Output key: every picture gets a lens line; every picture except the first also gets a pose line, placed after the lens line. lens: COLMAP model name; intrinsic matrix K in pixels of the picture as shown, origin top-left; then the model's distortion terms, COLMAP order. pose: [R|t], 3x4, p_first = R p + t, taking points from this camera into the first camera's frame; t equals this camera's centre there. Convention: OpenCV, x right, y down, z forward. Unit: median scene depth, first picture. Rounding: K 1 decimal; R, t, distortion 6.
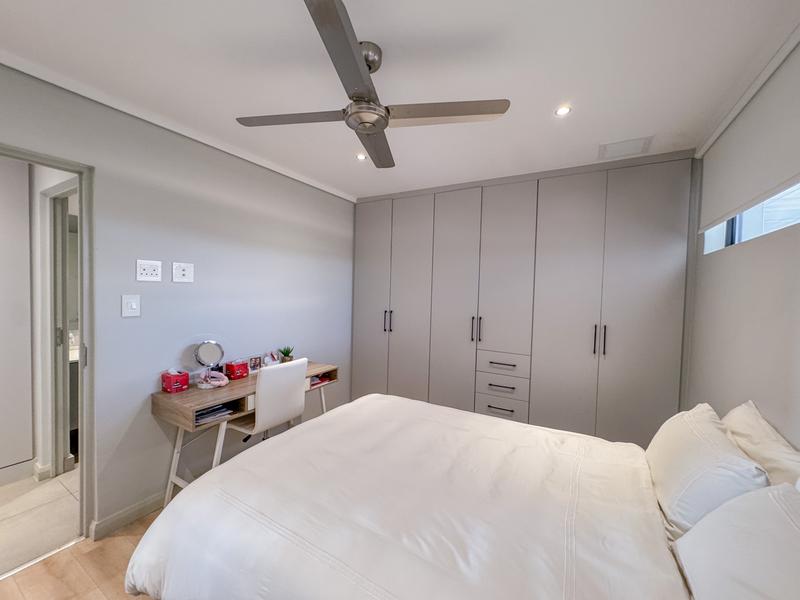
lens RADIAL K [[317.6, 0, 399.9], [0, 317.6, 299.2], [0, 0, 1]] dist [-0.001447, 0.000078]
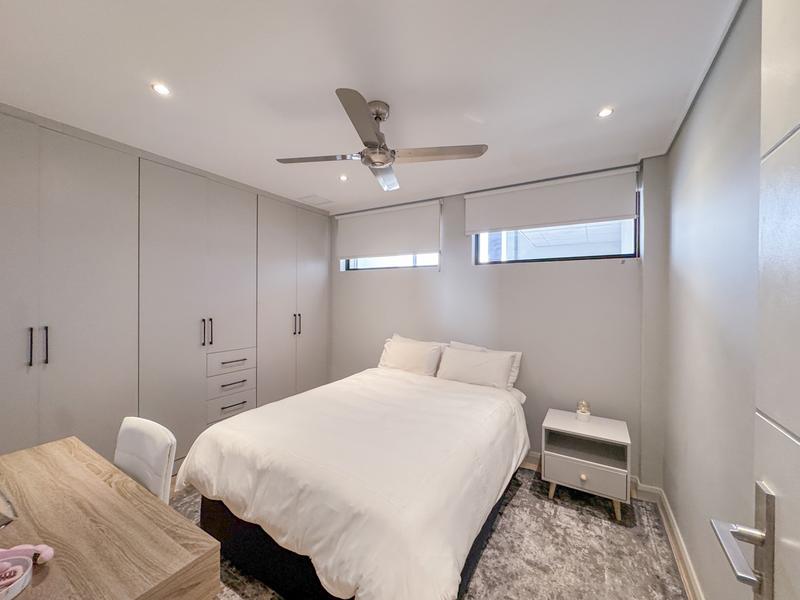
lens RADIAL K [[320.4, 0, 400.0], [0, 320.4, 300.0], [0, 0, 1]] dist [0.002674, 0.000189]
pose [[0.029702, -0.040994, 0.998718, -0.727499], [0.013469, 0.999084, 0.040609, -0.032071], [-0.999468, 0.012246, 0.030227, 0.442949]]
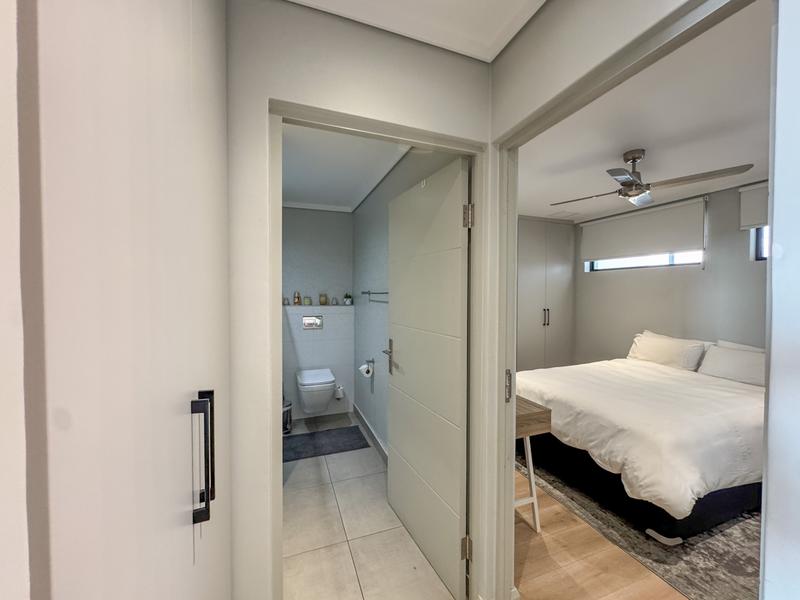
lens RADIAL K [[317.6, 0, 399.9], [0, 317.6, 299.2], [0, 0, 1]] dist [-0.001447, 0.000078]
pose [[0.639702, -0.046827, 0.767195, -1.149012], [0.035470, 0.998878, 0.031392, -0.054316], [-0.767804, 0.007131, 0.640645, 0.442022]]
